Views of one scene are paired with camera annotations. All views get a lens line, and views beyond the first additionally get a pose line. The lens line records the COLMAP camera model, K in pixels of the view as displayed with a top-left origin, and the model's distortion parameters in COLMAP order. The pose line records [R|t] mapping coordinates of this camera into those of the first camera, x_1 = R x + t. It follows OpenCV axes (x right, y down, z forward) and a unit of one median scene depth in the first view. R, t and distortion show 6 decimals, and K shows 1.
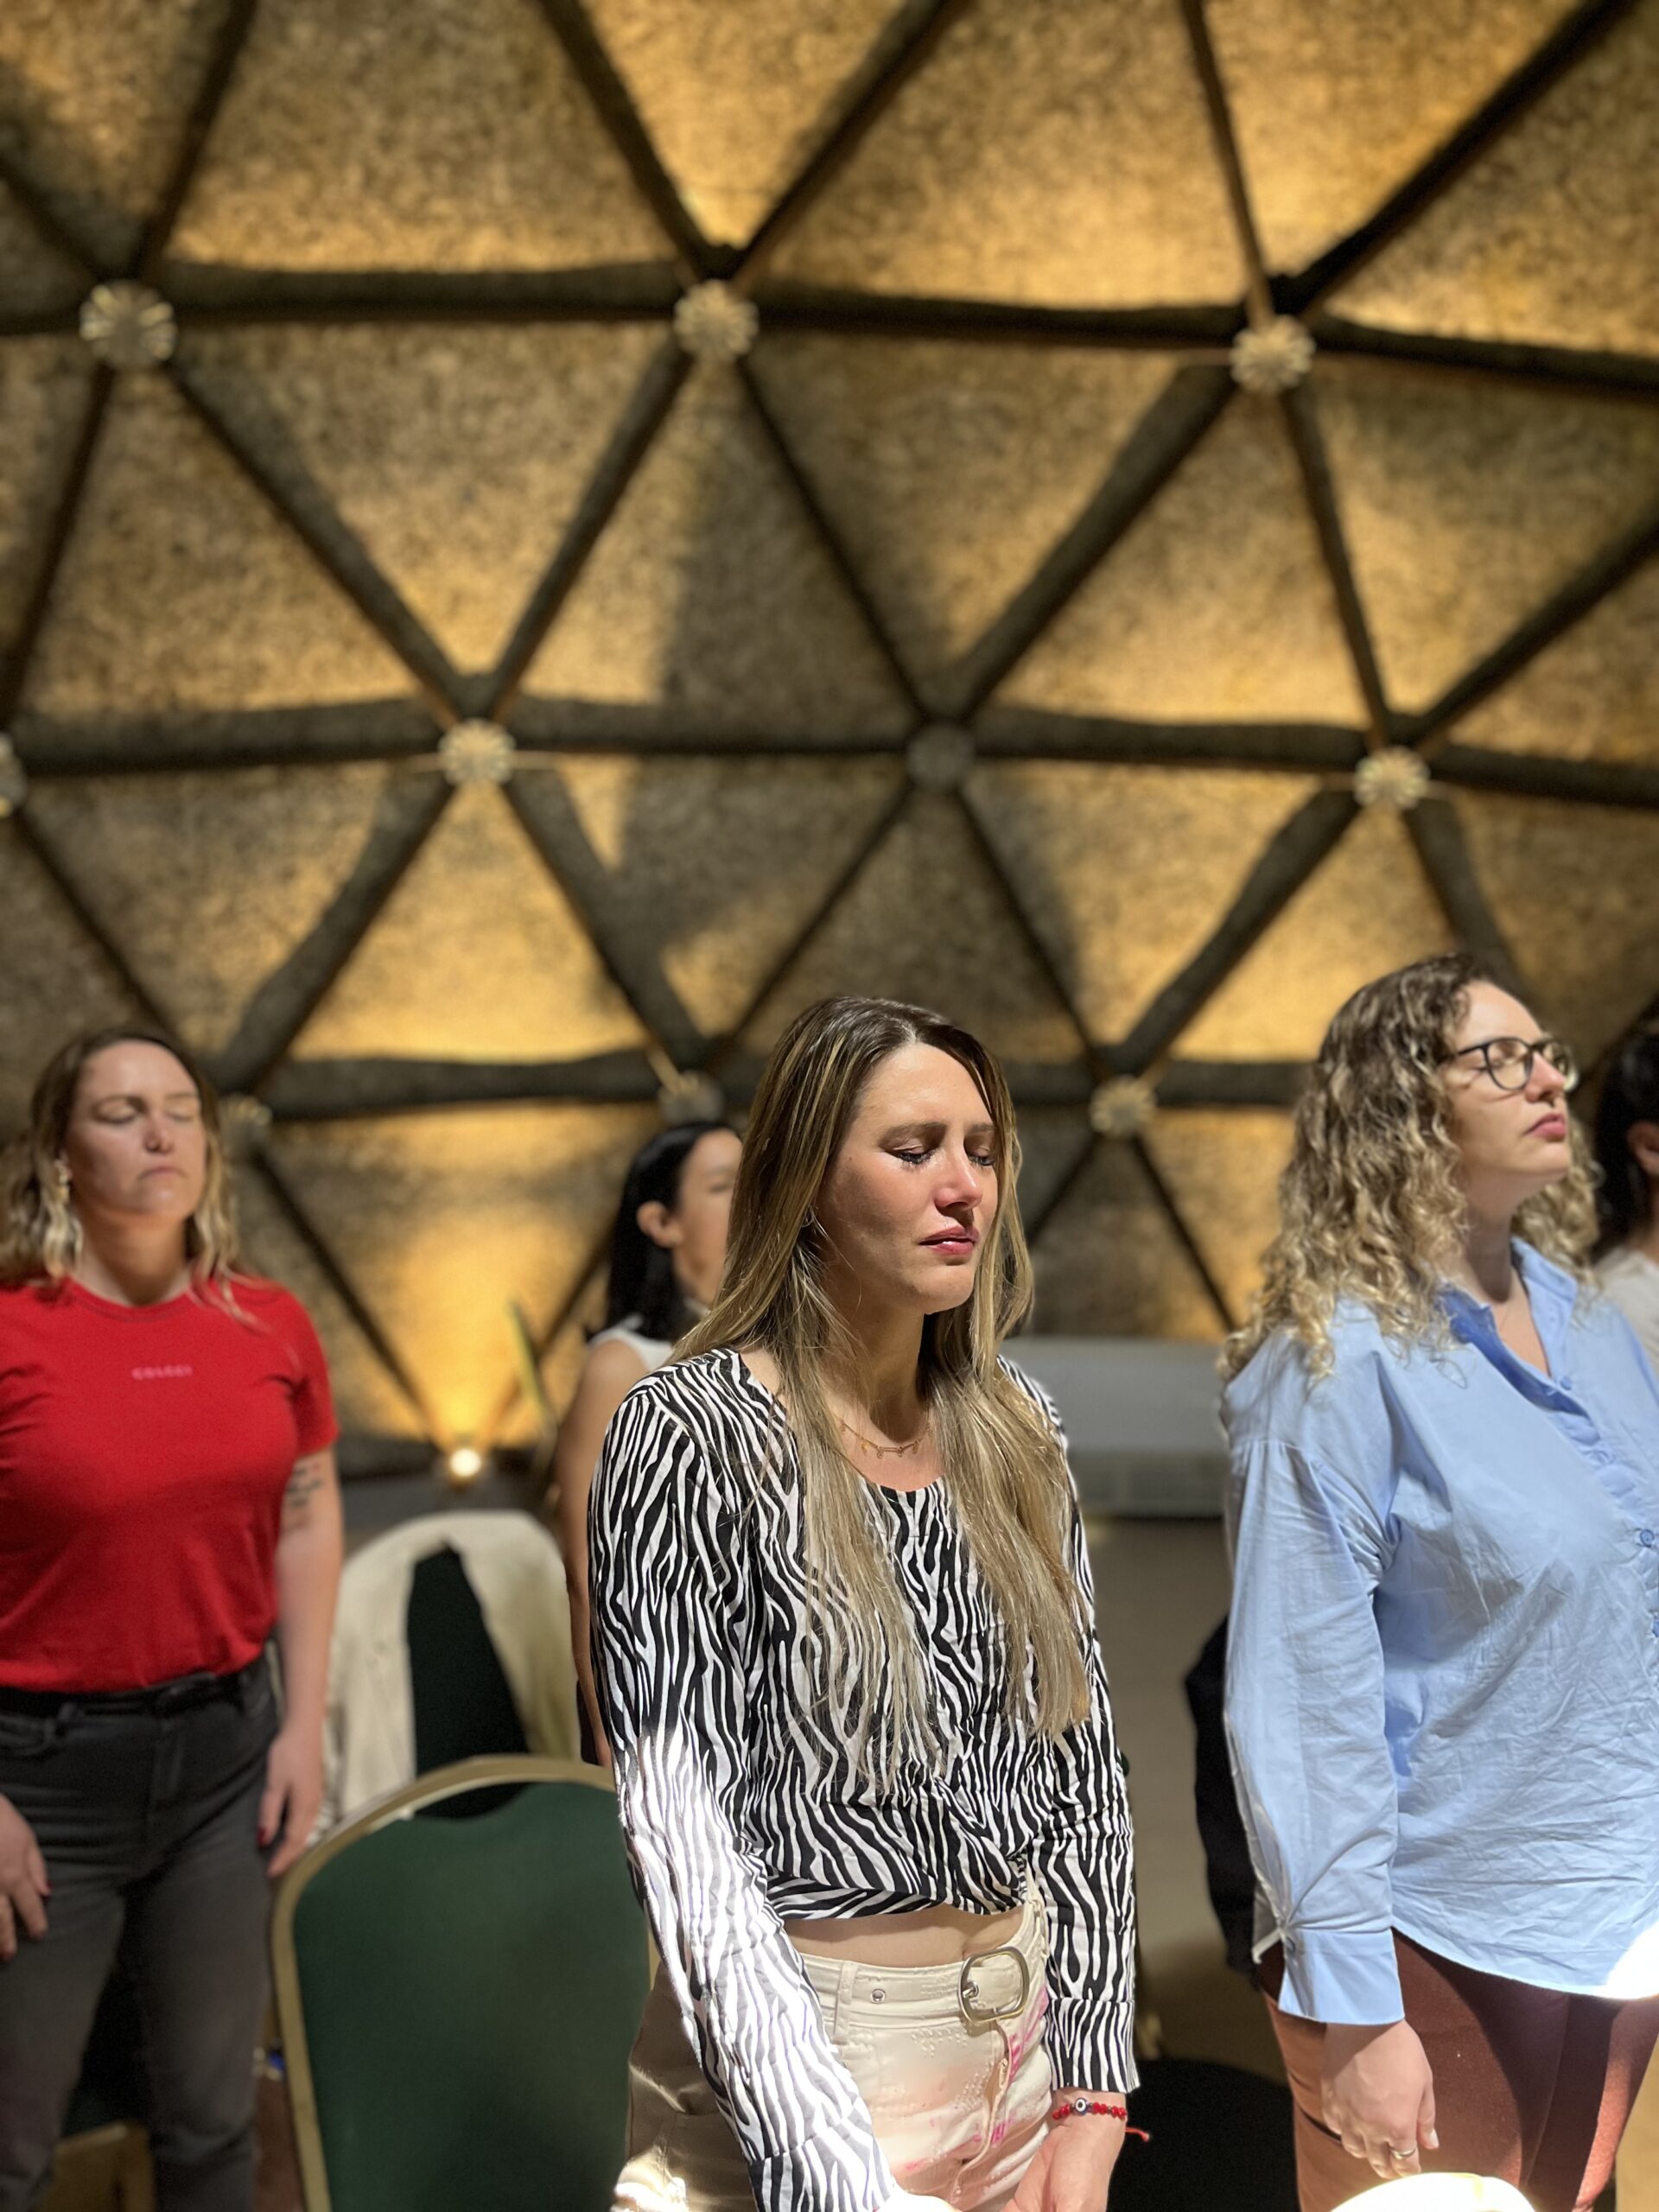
lens RADIAL K [[1689.8, 0, 829.5], [0, 1689.8, 1106.0], [0, 0, 1]] dist [0.028223, -0.006005]
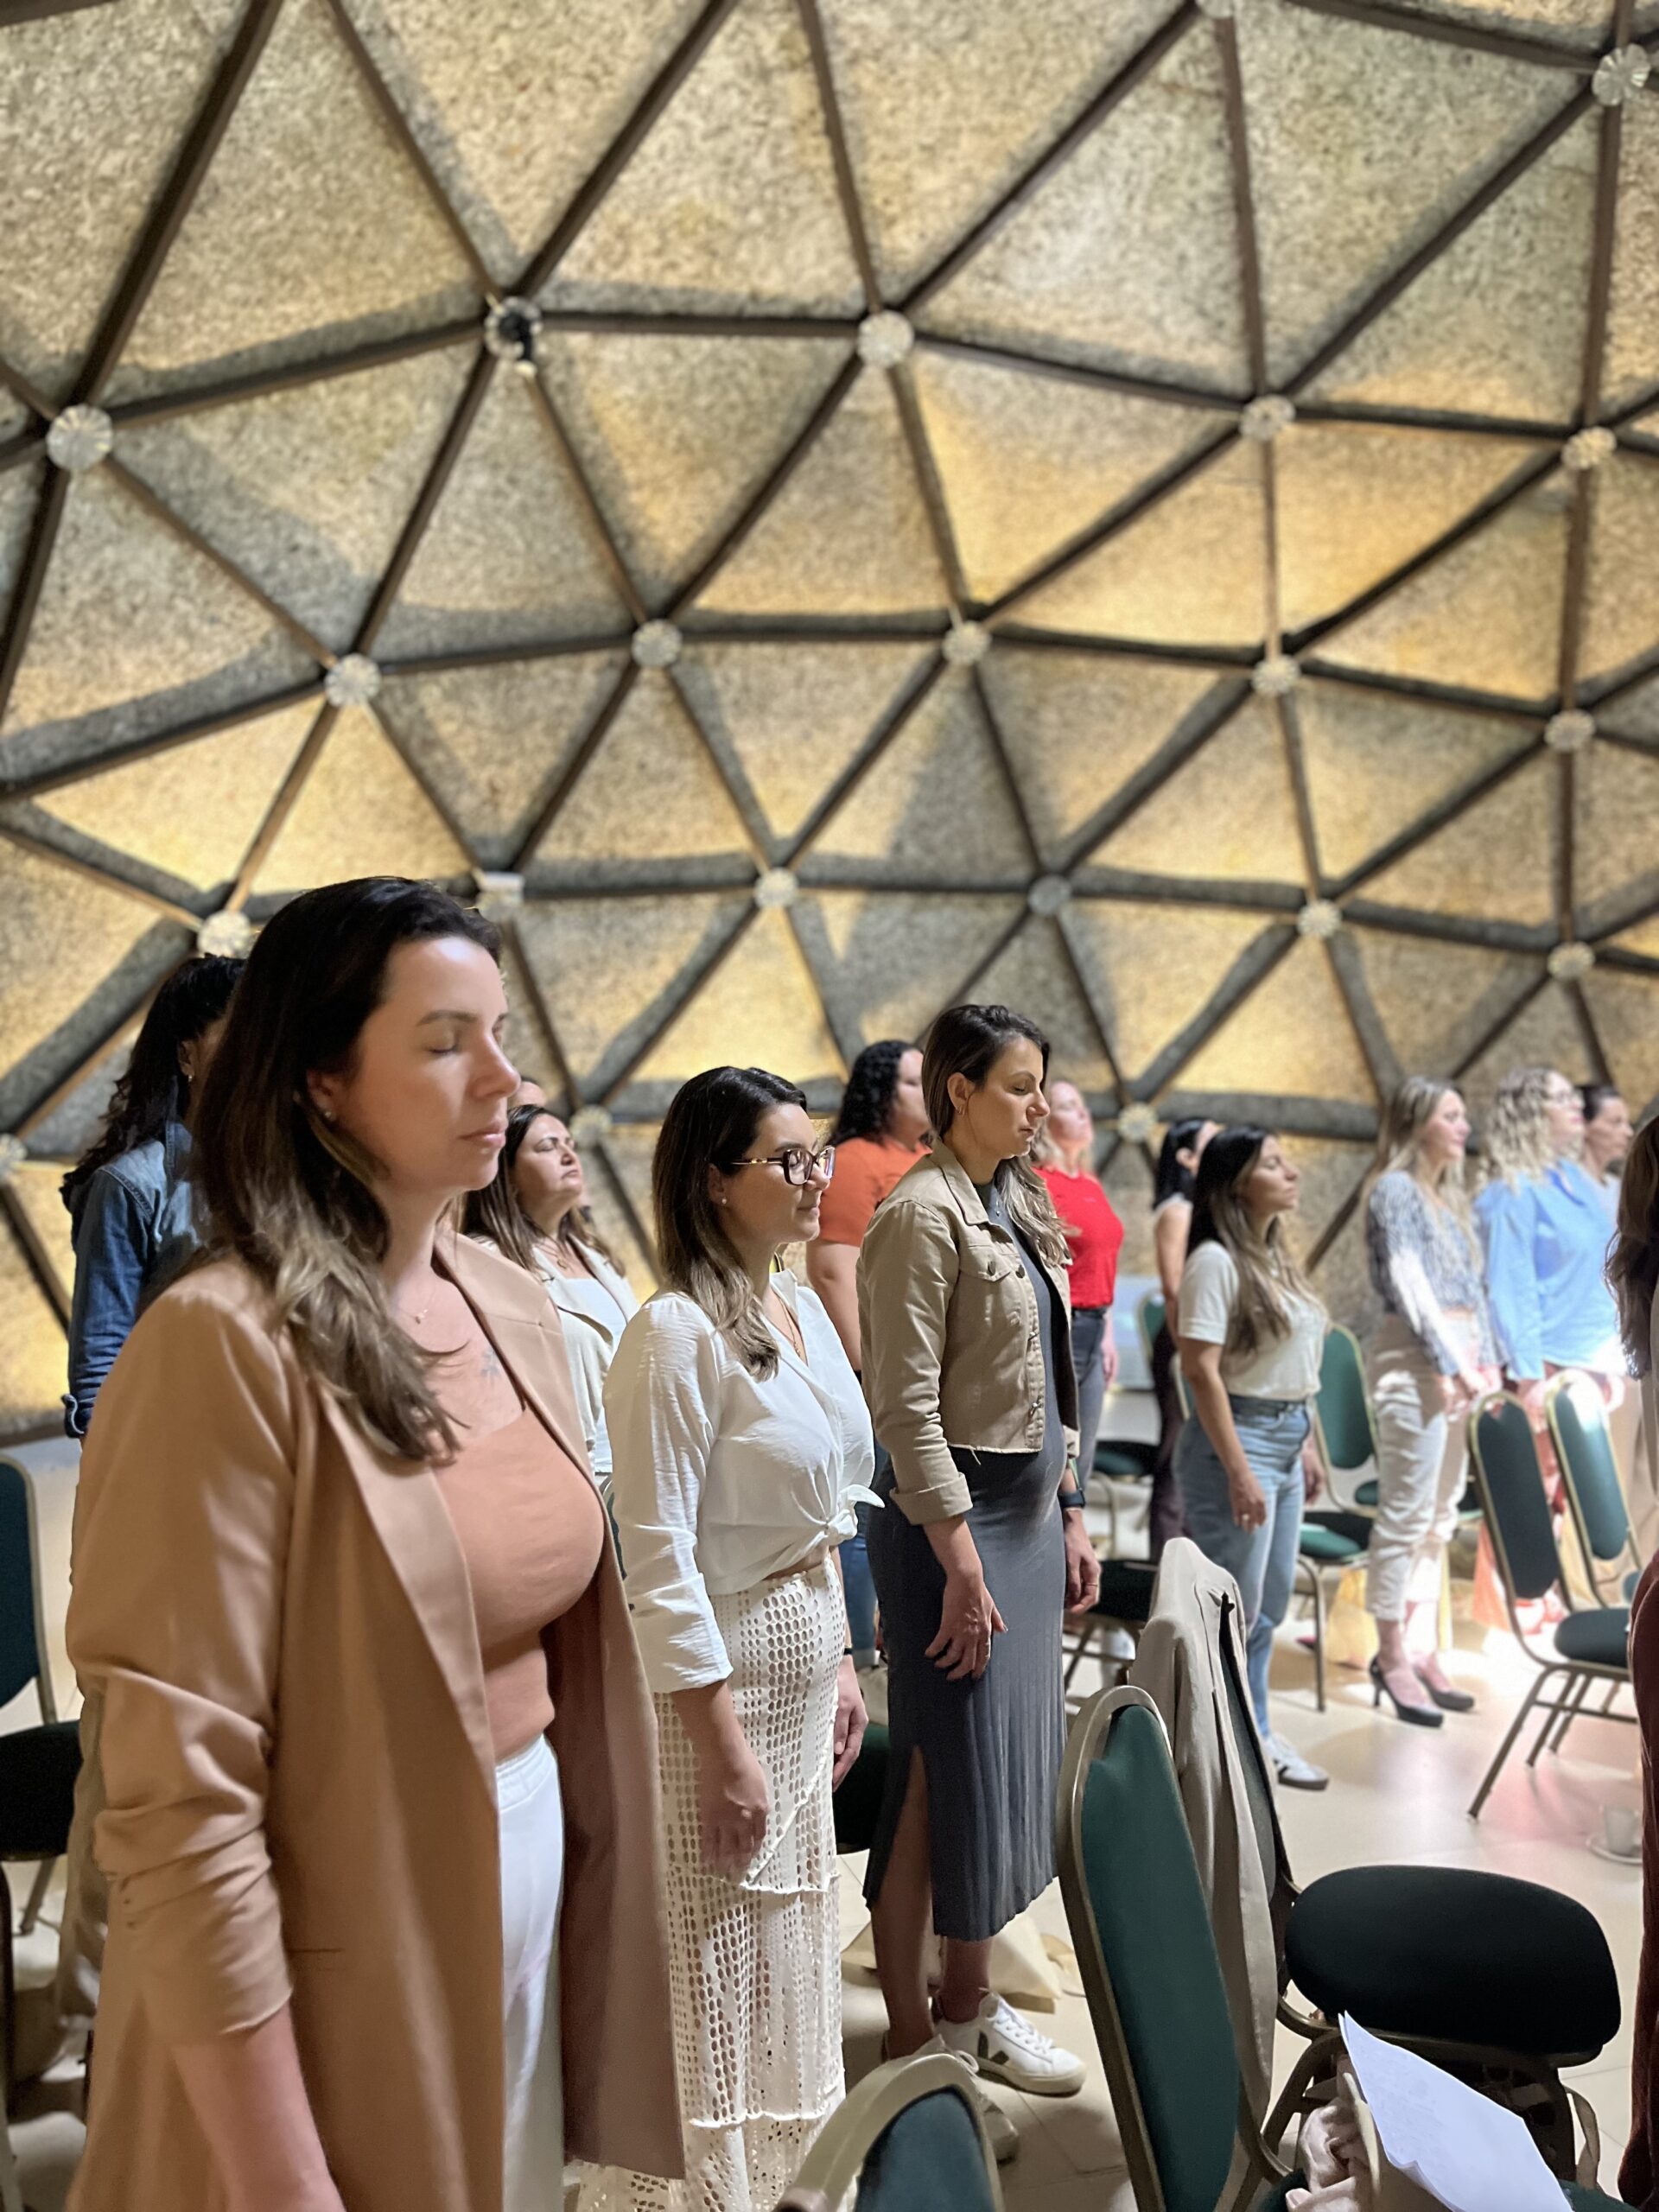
lens RADIAL K [[1676.2, 0, 829.5], [0, 1676.2, 1106.0], [0, 0, 1]] dist [0.071703, -0.094353]
pose [[0.986628, 0.015374, 0.162261, -0.410432], [-0.013127, 0.999803, -0.014912, 0.014874], [-0.162458, 0.012582, 0.986635, -0.532437]]
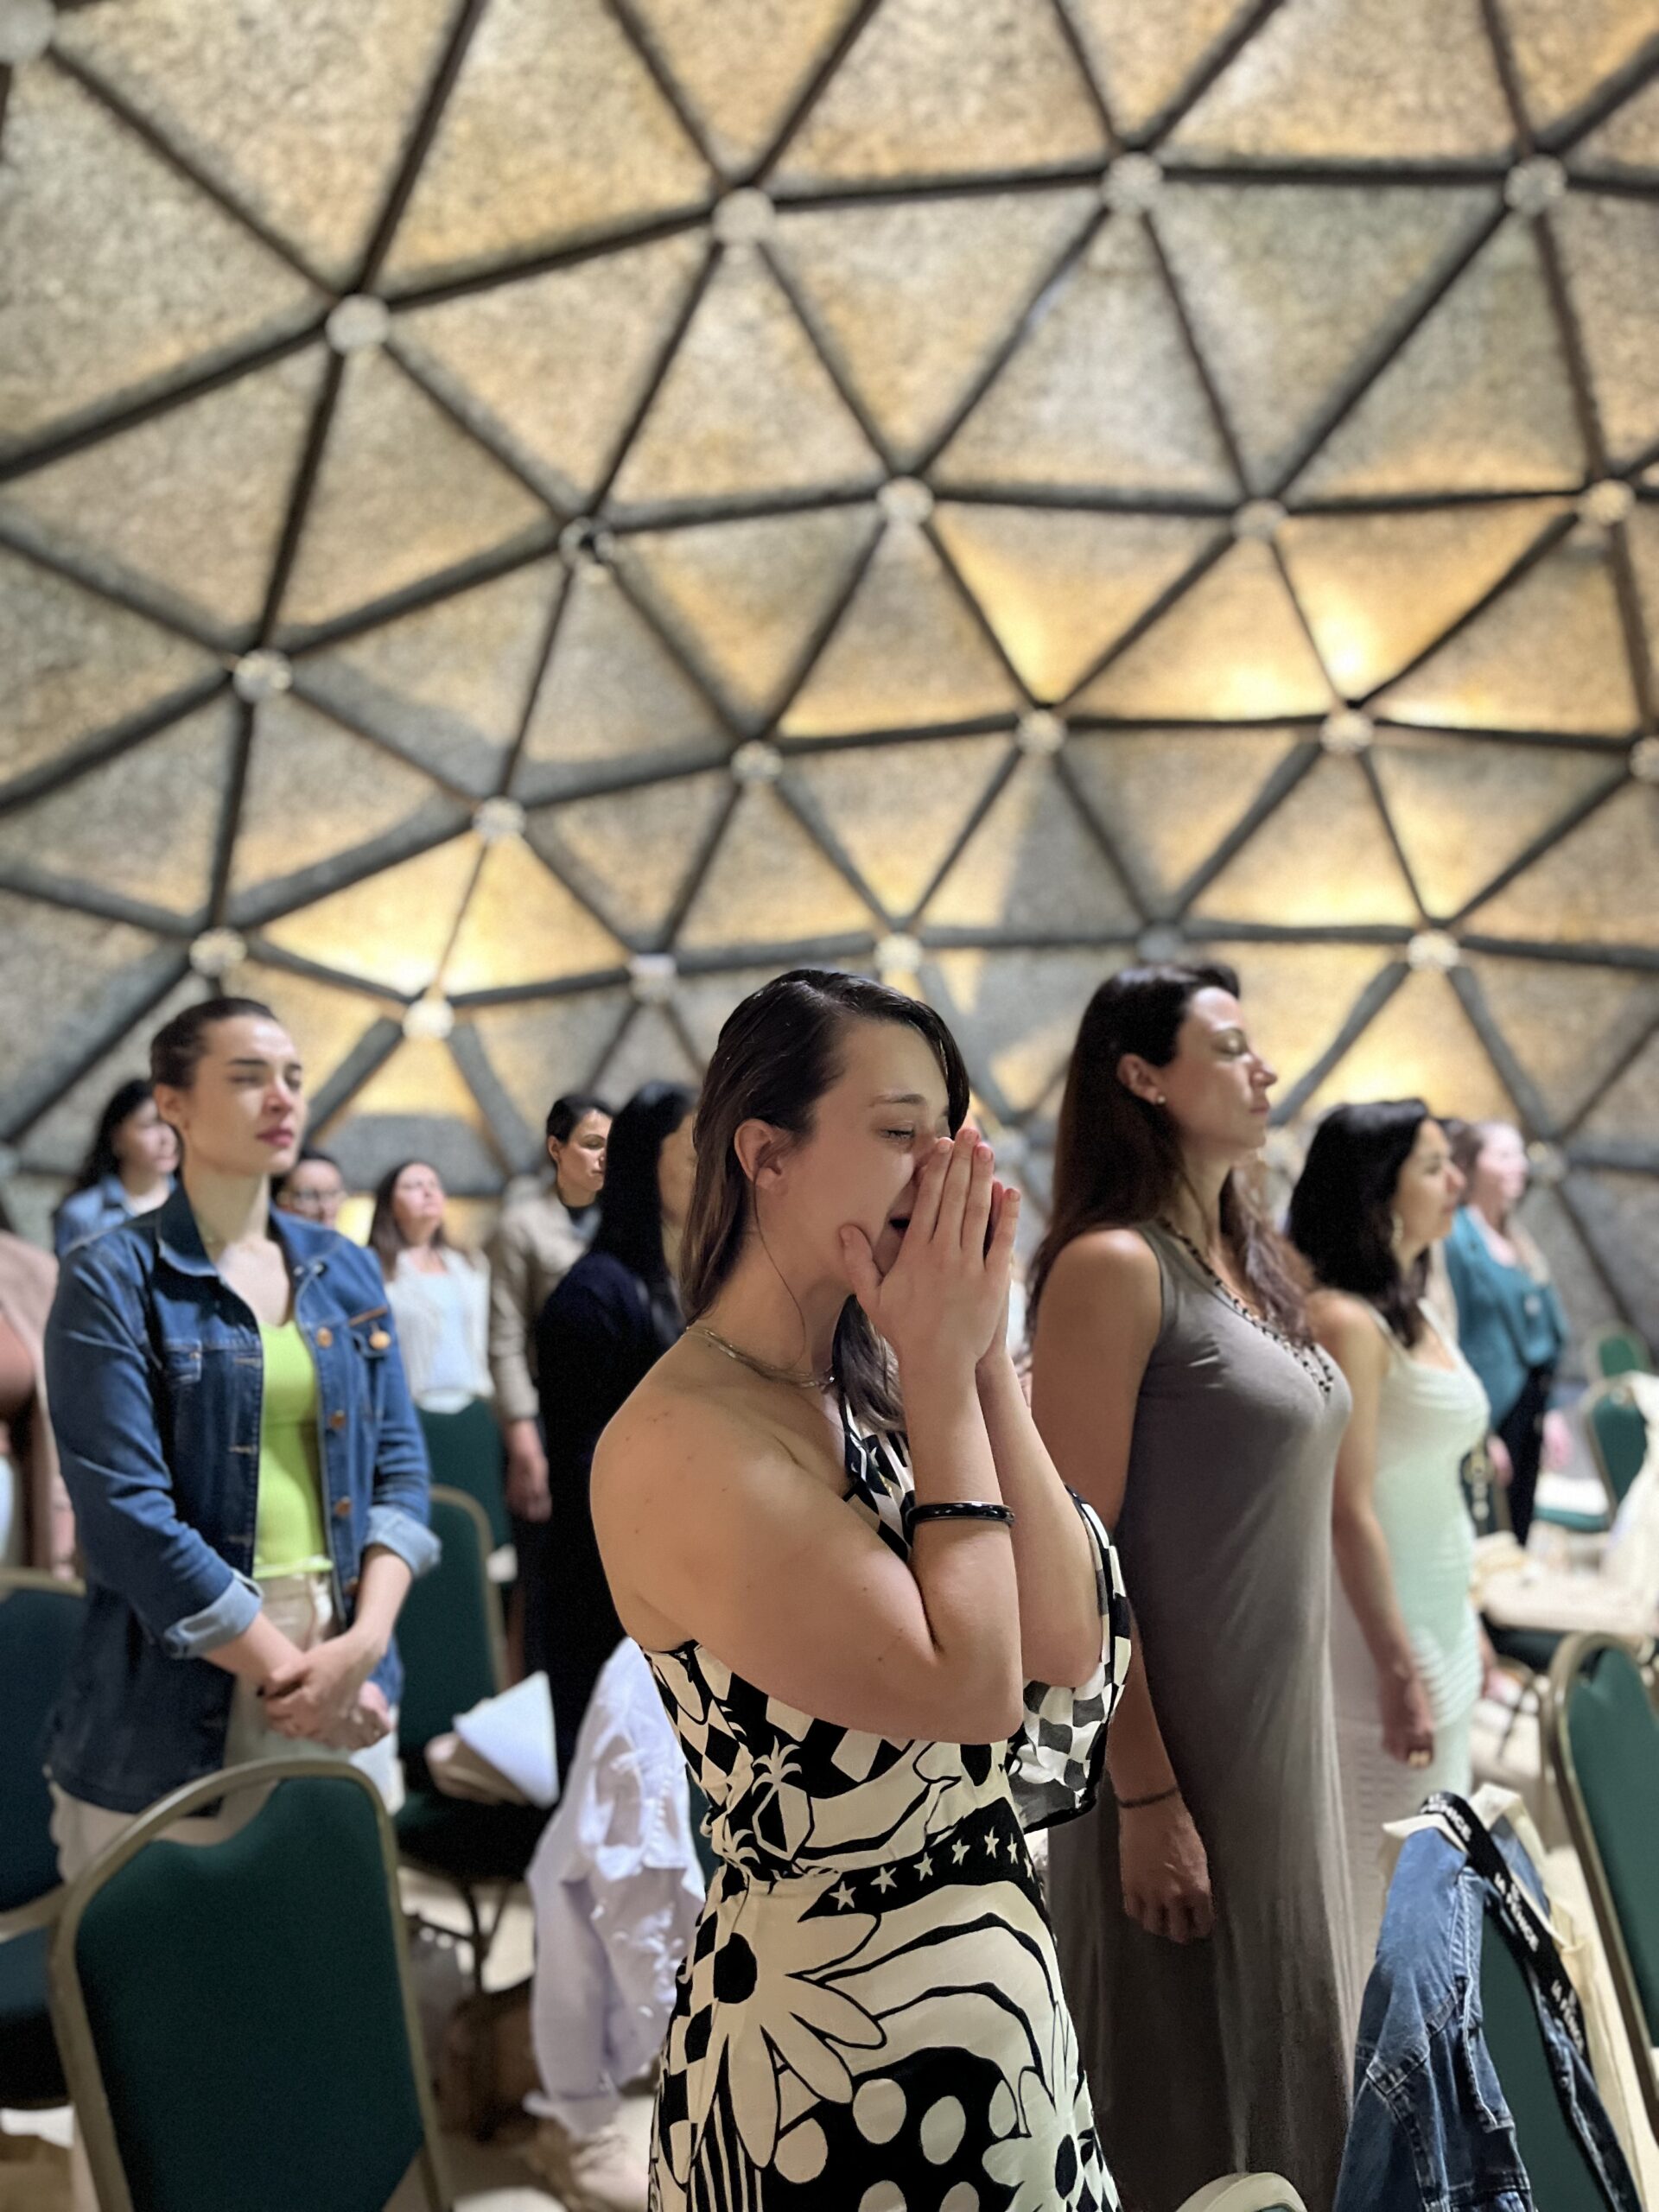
lens RADIAL K [[1689.8, 0, 829.5], [0, 1689.8, 1106.0], [0, 0, 1]] dist [0.028223, -0.006005]
pose [[0.995223, -0.013871, -0.096634, -0.112037], [0.010700, 0.999389, -0.033264, 0.010618], [0.097036, 0.032071, 0.994764, -0.783880]]
